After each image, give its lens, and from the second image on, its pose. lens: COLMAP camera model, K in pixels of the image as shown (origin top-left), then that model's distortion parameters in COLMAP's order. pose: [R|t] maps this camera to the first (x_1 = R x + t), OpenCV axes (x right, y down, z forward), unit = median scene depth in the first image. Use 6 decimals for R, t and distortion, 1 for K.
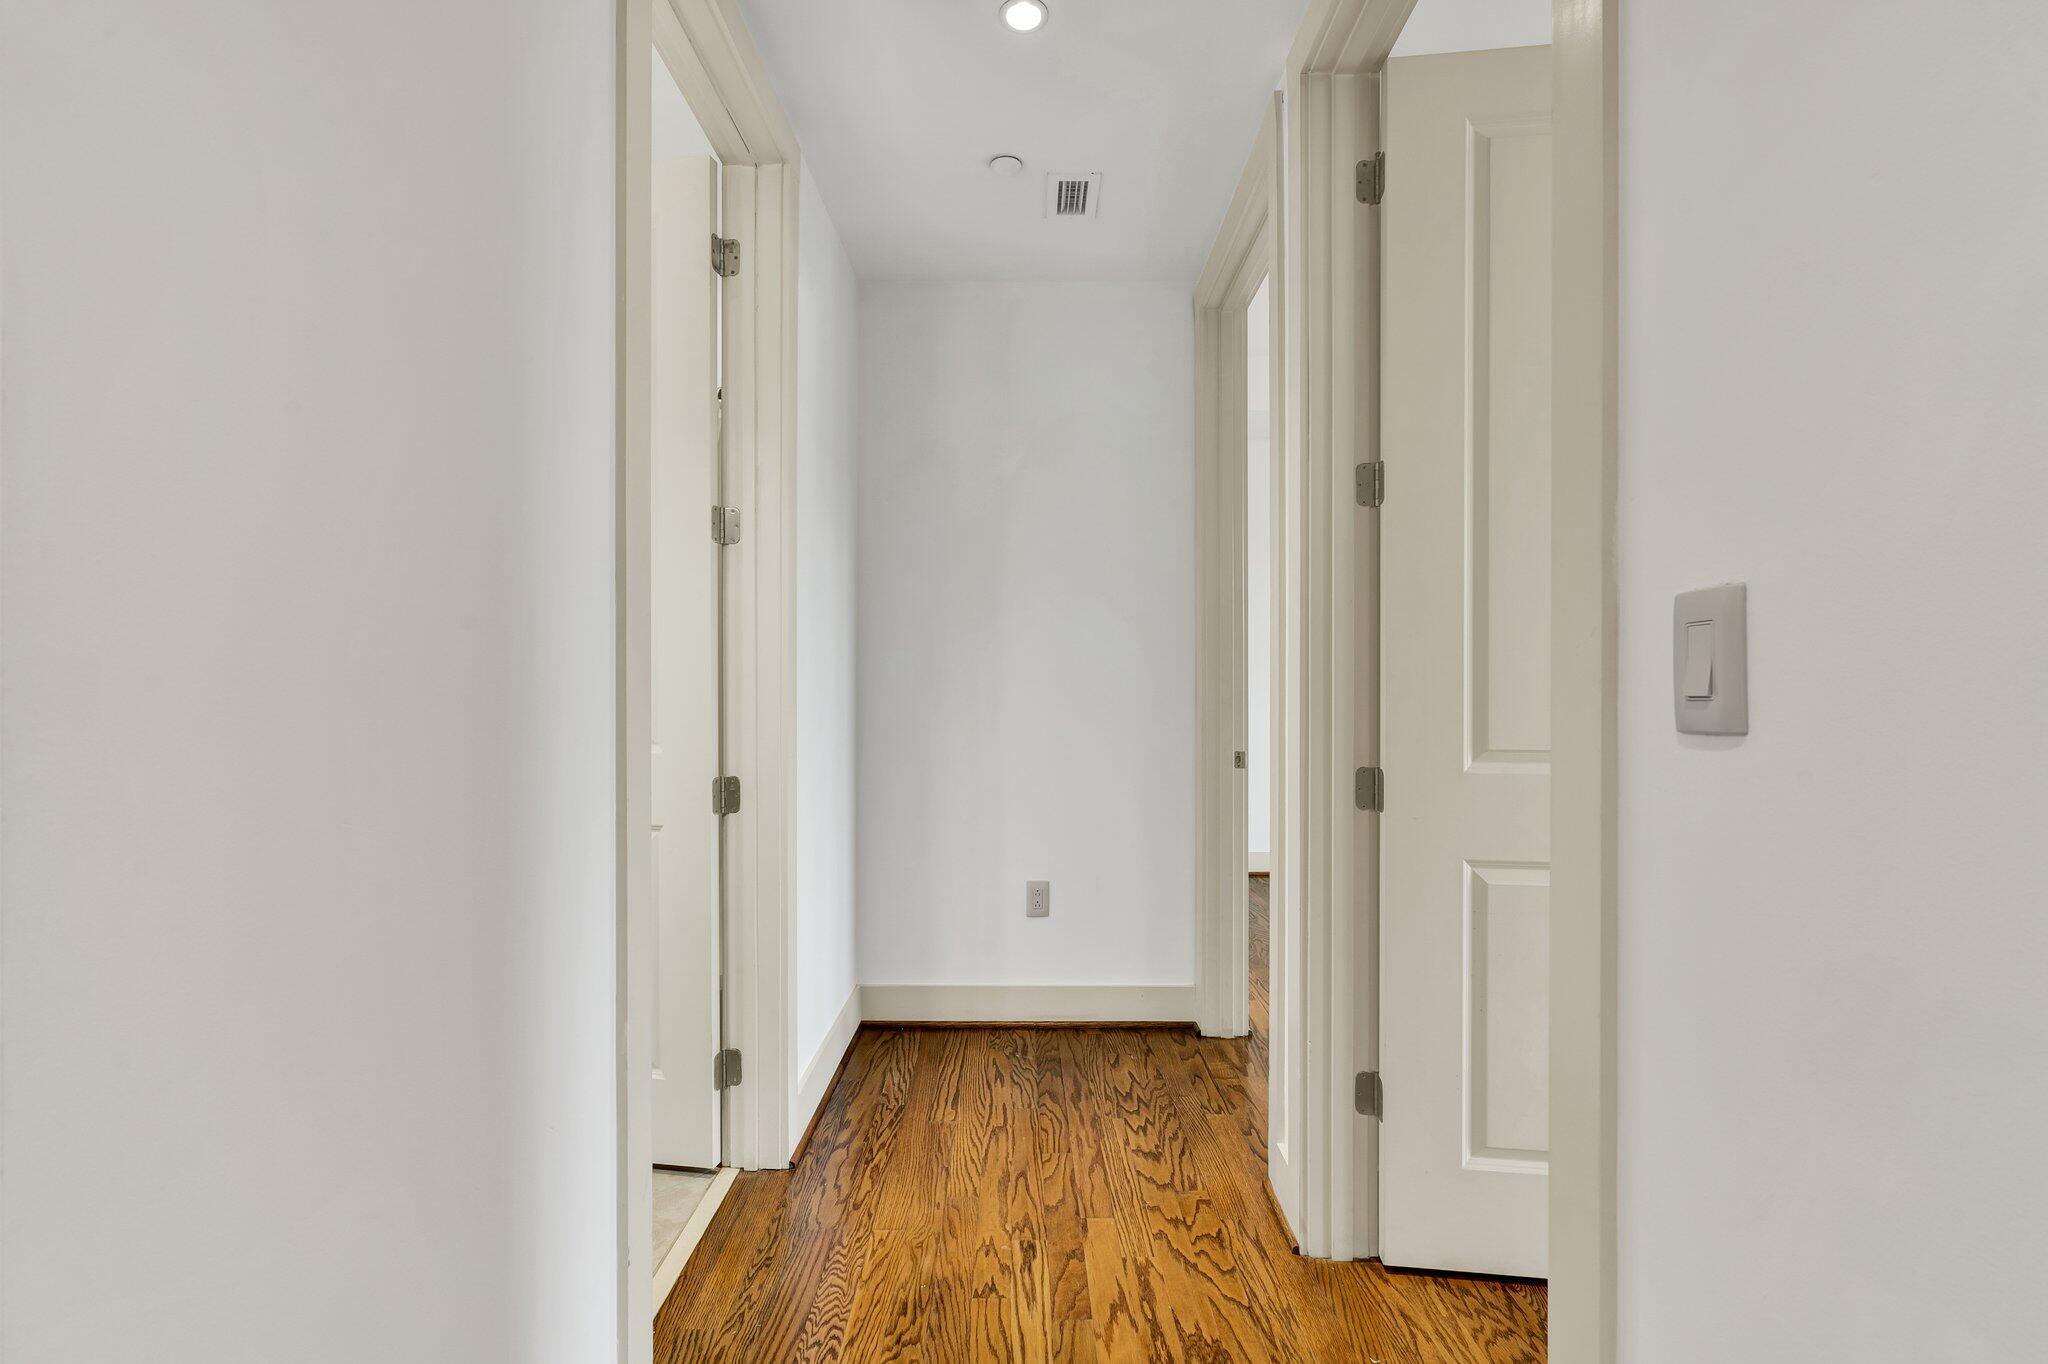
lens RADIAL K [[936.8, 0, 1023.0], [0, 936.8, 689.4], [0, 0, 1]] dist [-0.008440, 0.001697]
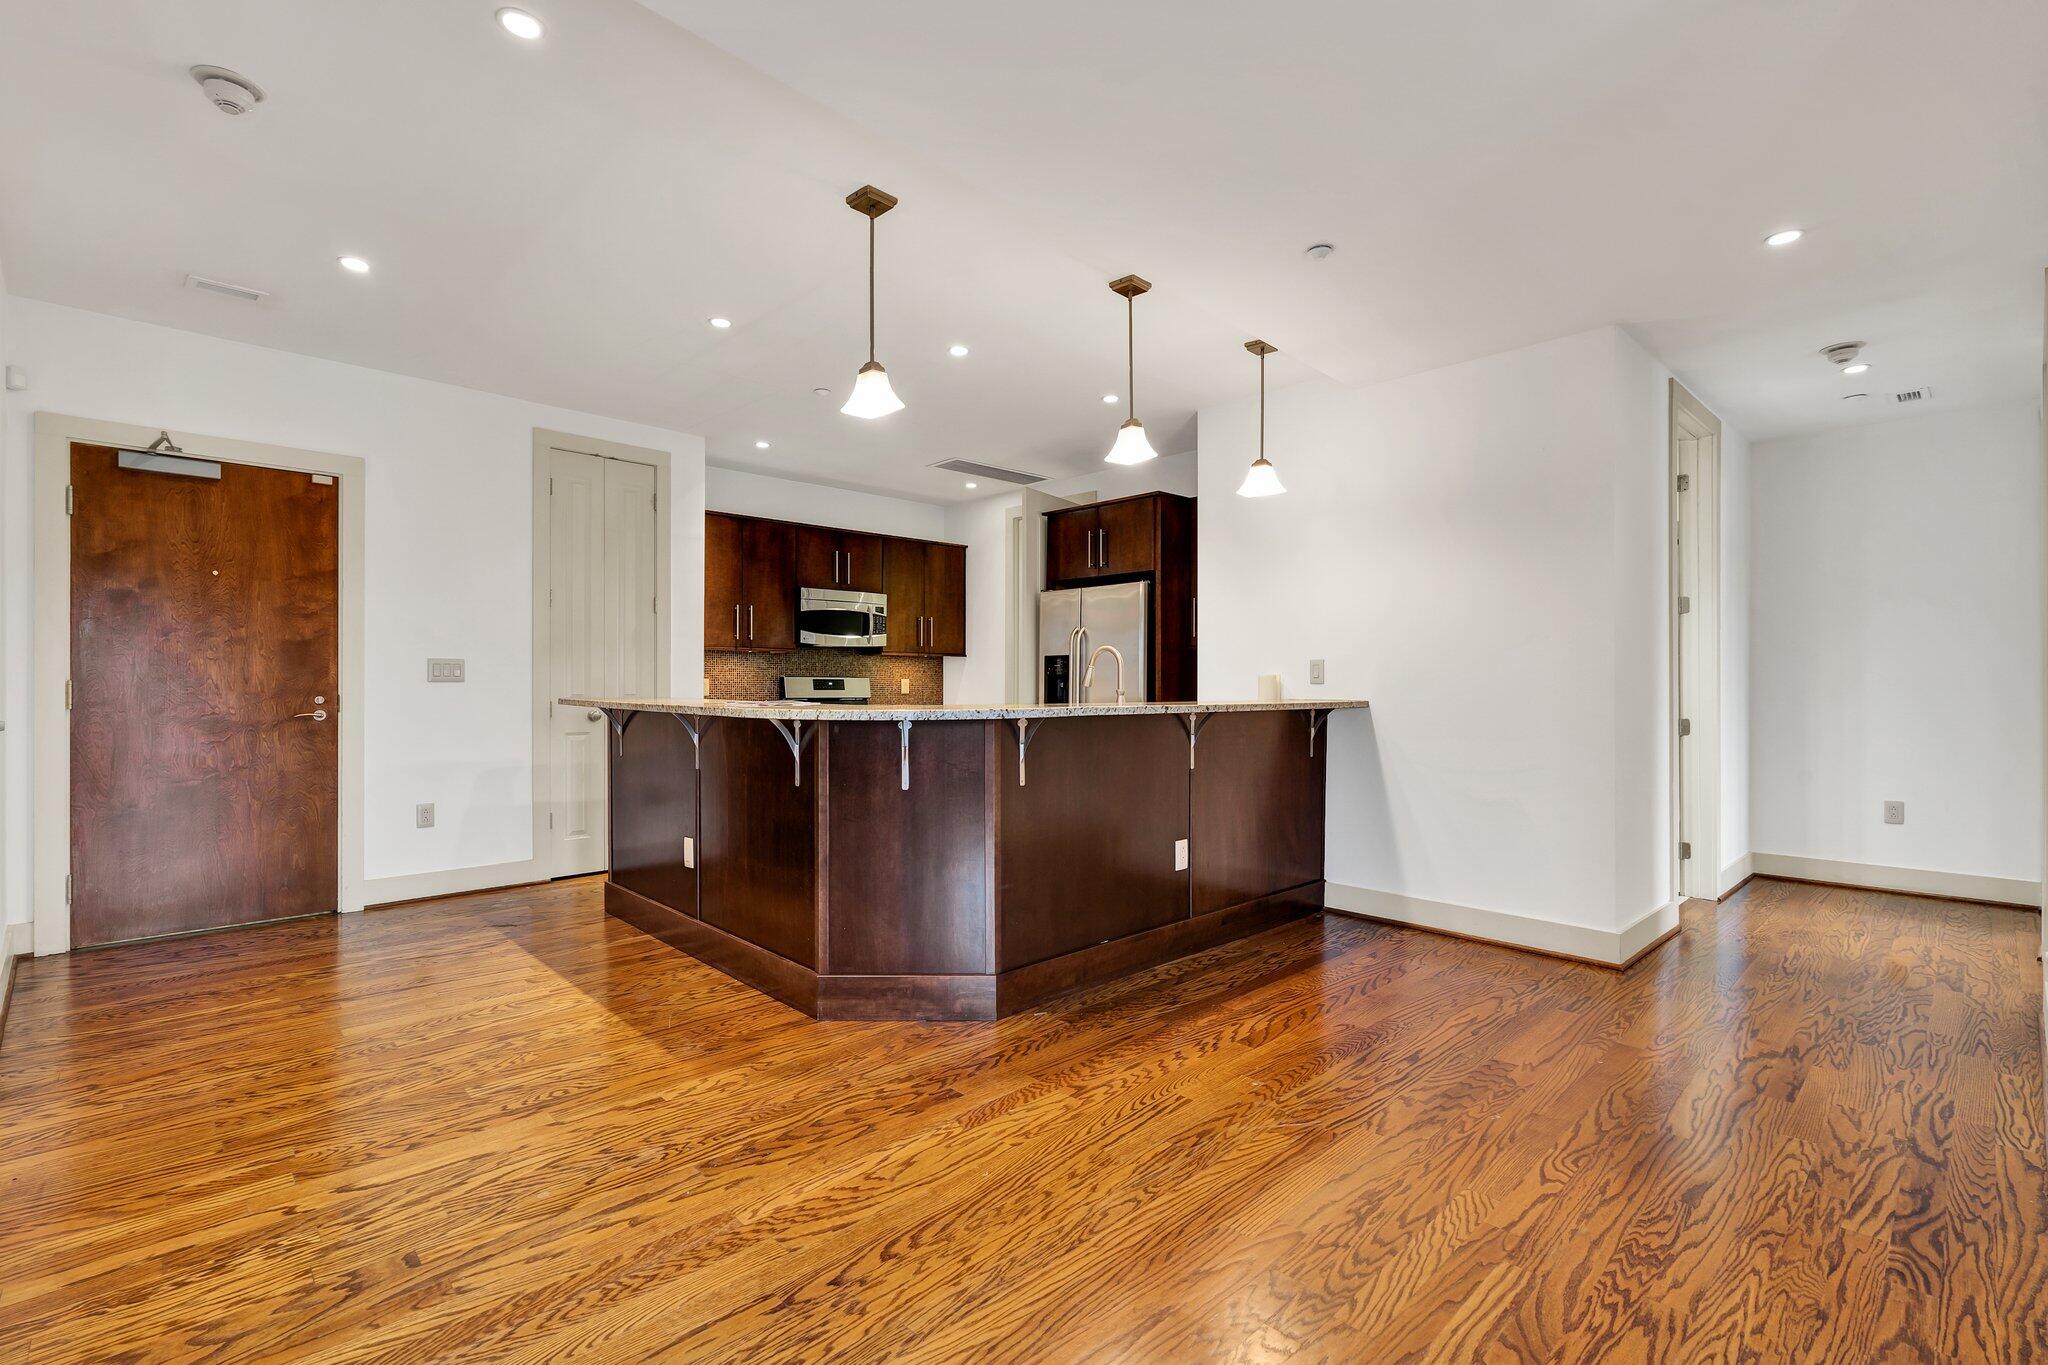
lens RADIAL K [[936.8, 0, 1019.6], [0, 936.8, 685.2], [0, 0, 1]] dist [-0.008440, 0.001697]
pose [[0.686701, -0.001323, -0.726939, 0.151105], [0.005748, 0.999977, 0.003610, -0.002280], [0.726917, -0.006657, 0.686693, -1.187503]]
